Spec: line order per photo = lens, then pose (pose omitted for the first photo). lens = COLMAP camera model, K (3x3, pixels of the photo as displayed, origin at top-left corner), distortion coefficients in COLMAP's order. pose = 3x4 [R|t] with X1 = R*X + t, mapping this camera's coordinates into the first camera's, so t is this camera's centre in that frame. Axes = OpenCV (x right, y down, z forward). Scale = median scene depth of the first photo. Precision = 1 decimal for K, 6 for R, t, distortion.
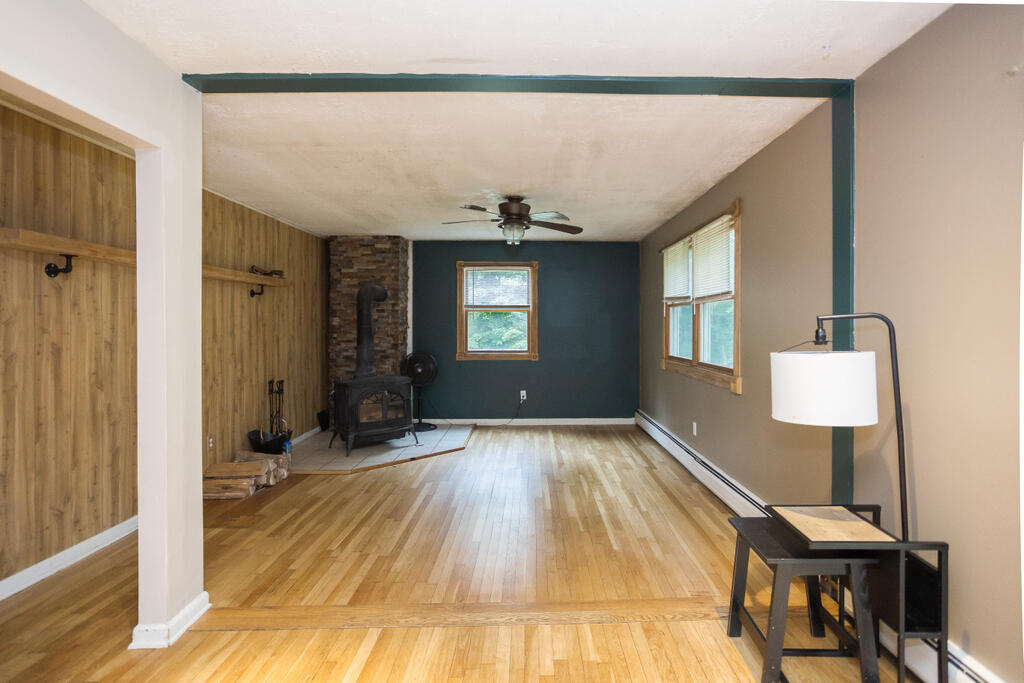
lens RADIAL K [[492.0, 0, 508.9], [0, 492.0, 322.3], [0, 0, 1]] dist [-0.055544, 0.030768]
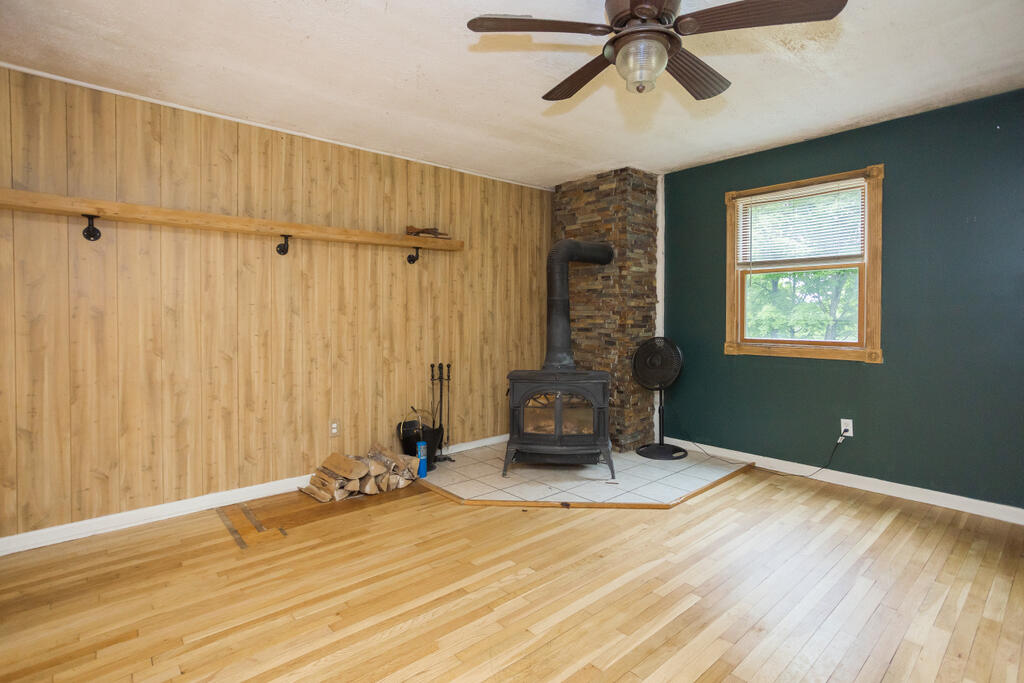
lens RADIAL K [[492.0, 0, 508.9], [0, 492.0, 322.3], [0, 0, 1]] dist [-0.055544, 0.030768]
pose [[0.687156, 0.011399, -0.726421, 0.236487], [0.004609, 0.999788, 0.020049, 0.038277], [0.726496, -0.017125, 0.686958, 0.601464]]
